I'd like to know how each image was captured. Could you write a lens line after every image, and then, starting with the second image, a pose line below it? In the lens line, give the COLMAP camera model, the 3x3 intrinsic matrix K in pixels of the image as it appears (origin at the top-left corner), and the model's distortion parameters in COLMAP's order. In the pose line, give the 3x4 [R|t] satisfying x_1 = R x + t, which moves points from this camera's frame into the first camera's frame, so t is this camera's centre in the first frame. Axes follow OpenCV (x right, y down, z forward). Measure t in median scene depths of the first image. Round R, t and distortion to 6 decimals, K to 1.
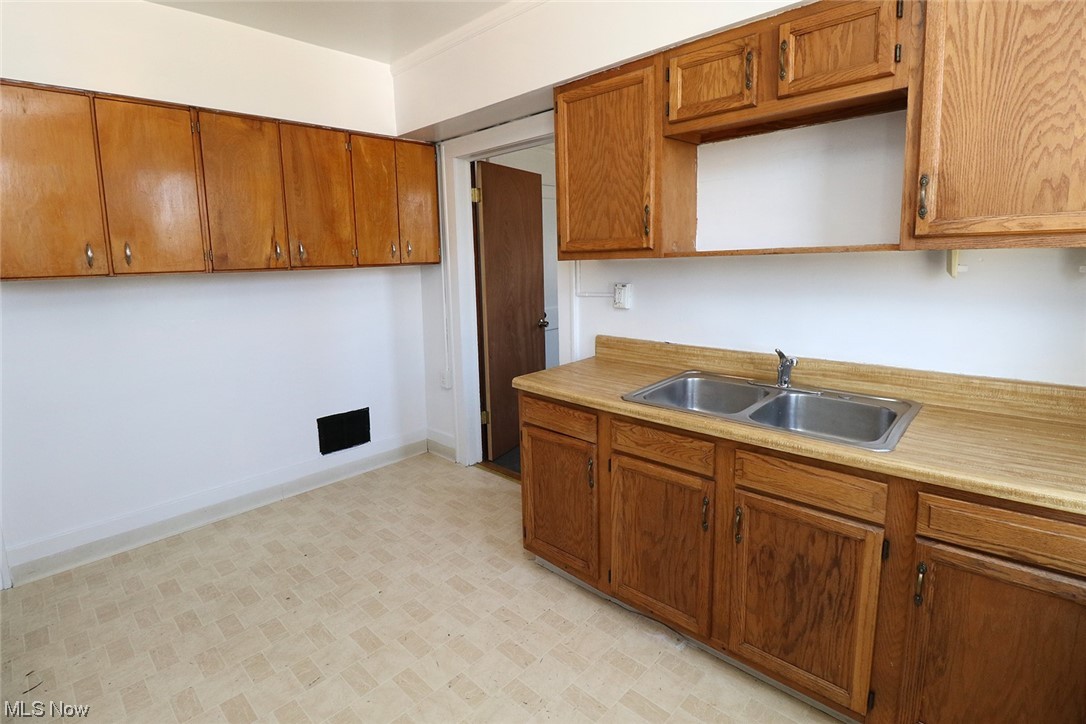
lens RADIAL K [[514.2, 0, 524.8], [0, 514.2, 333.0], [0, 0, 1]] dist [-0.022507, -0.008435]
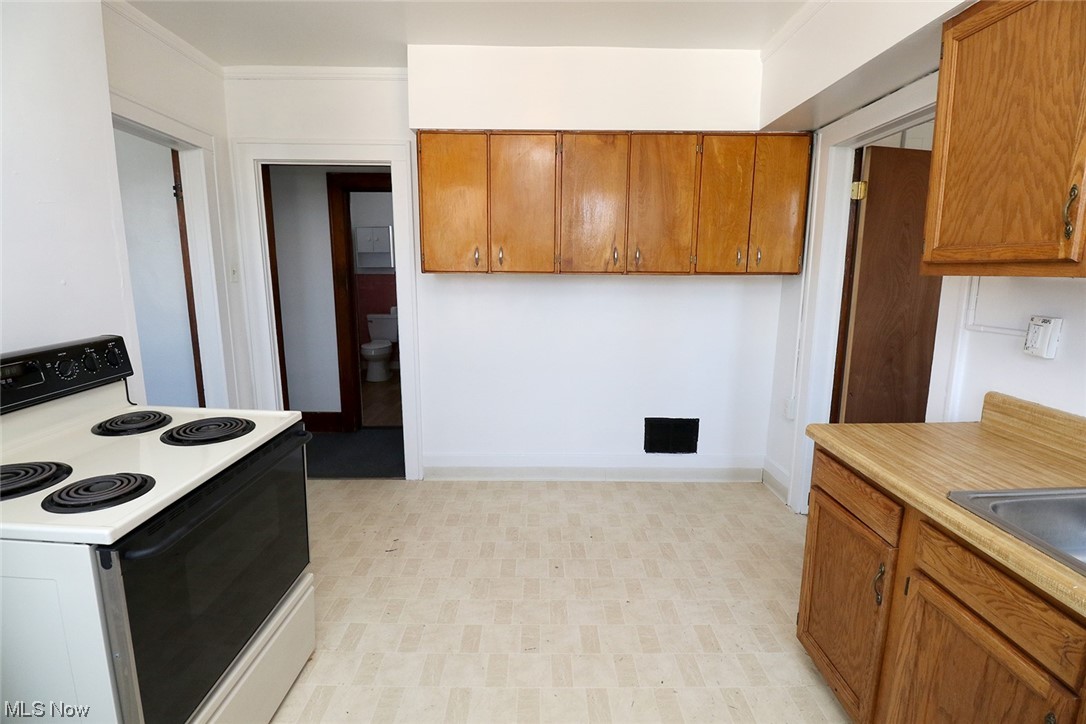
lens RADIAL K [[496.1, 0, 541.4], [0, 496.1, 352.2], [0, 0, 1]] dist [-0.002388, -0.013048]
pose [[0.704912, 0.144794, -0.694358, 0.184613], [-0.125531, 0.988956, 0.078786, -0.025787], [0.698098, 0.031626, 0.715304, 0.165157]]
